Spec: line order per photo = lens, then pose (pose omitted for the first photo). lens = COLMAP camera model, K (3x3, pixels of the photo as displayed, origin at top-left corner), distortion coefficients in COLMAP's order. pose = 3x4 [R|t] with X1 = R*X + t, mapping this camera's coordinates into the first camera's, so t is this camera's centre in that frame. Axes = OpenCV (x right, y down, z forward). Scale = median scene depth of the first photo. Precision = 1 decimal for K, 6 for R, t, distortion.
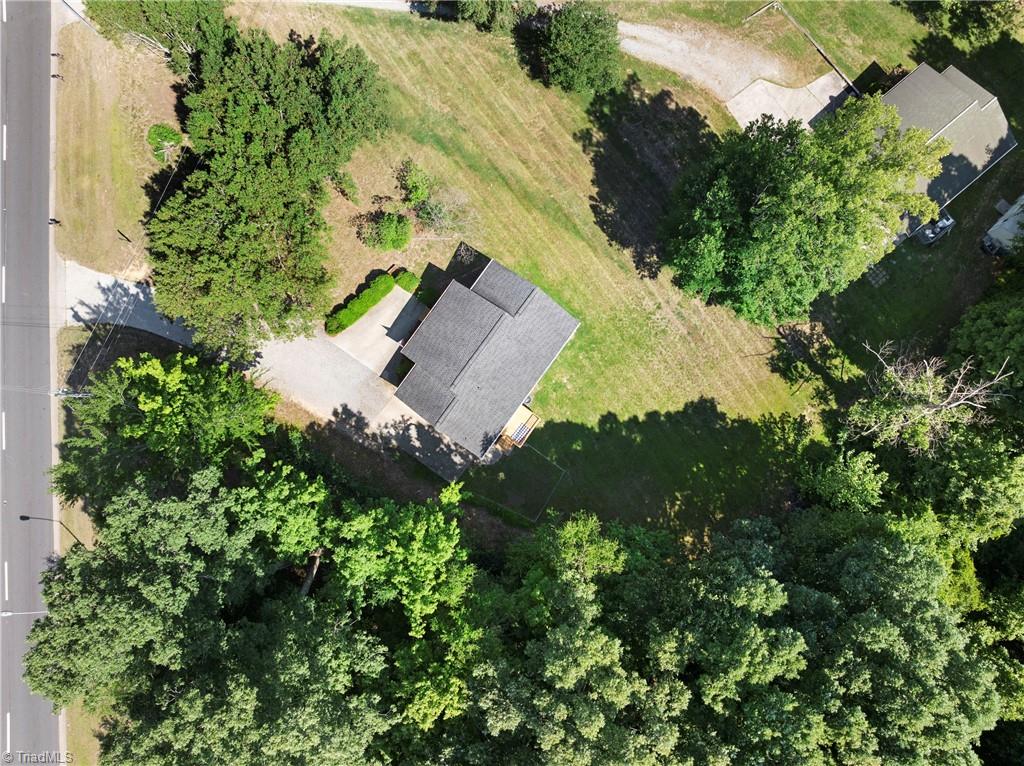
lens RADIAL K [[741.3, 0, 498.5], [0, 741.3, 384.9], [0, 0, 1]] dist [-0.035978, -0.004331]
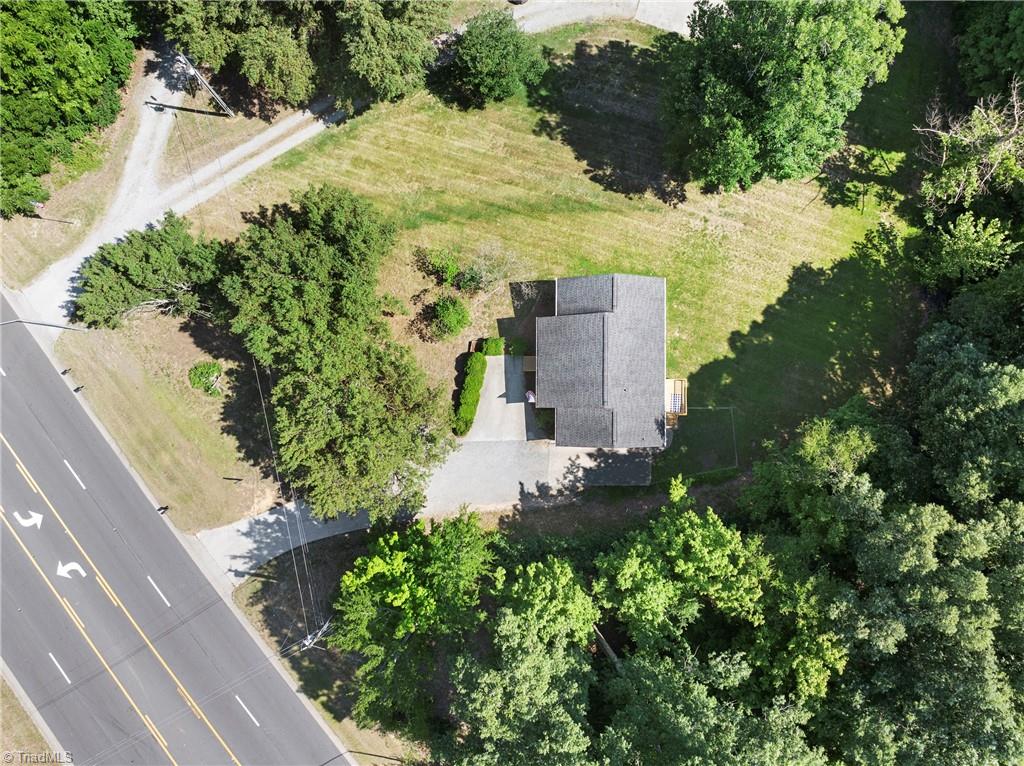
lens RADIAL K [[741.3, 0, 498.5], [0, 741.3, 384.9], [0, 0, 1]] dist [-0.035978, -0.004331]
pose [[0.806930, -0.590567, 0.009699, -0.155043], [0.590617, 0.806946, -0.003188, -0.090364], [-0.005944, 0.008301, 0.999948, 0.003079]]
